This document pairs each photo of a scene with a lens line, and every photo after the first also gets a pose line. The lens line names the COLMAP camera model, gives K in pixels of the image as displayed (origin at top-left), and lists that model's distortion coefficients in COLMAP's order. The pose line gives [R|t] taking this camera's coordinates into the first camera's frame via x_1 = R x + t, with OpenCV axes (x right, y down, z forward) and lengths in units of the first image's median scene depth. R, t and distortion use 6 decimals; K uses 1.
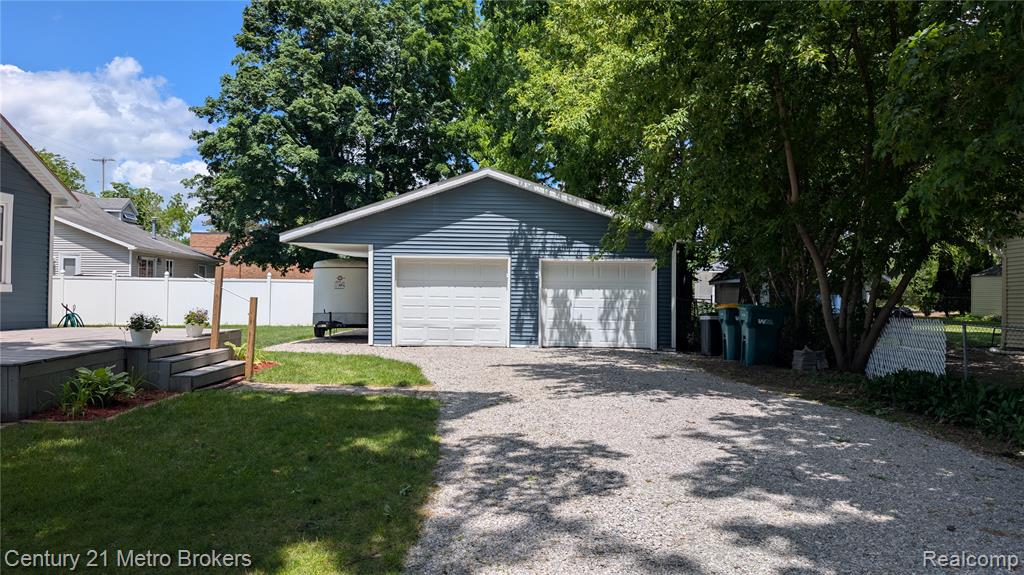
lens RADIAL K [[731.1, 0, 512.1], [0, 731.1, 305.3], [0, 0, 1]] dist [-0.055004, -0.000750]
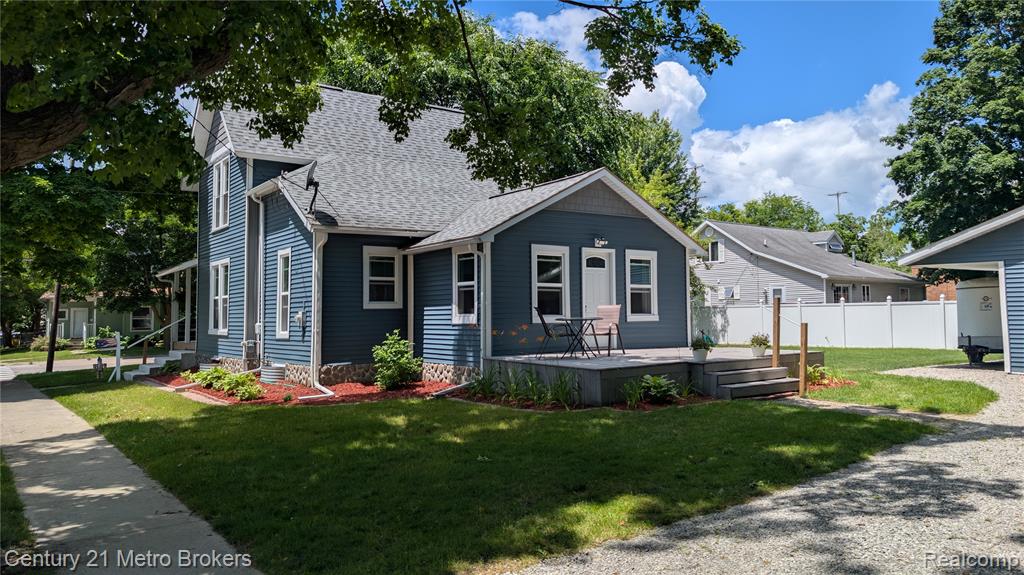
lens RADIAL K [[751.5, 0, 529.8], [0, 751.5, 269.4], [0, 0, 1]] dist [0.063152, -0.055304]
pose [[0.537720, -0.072534, -0.839998, 0.194989], [0.009314, 0.996743, -0.080107, -0.001672], [0.843072, 0.035252, 0.536644, -0.005340]]
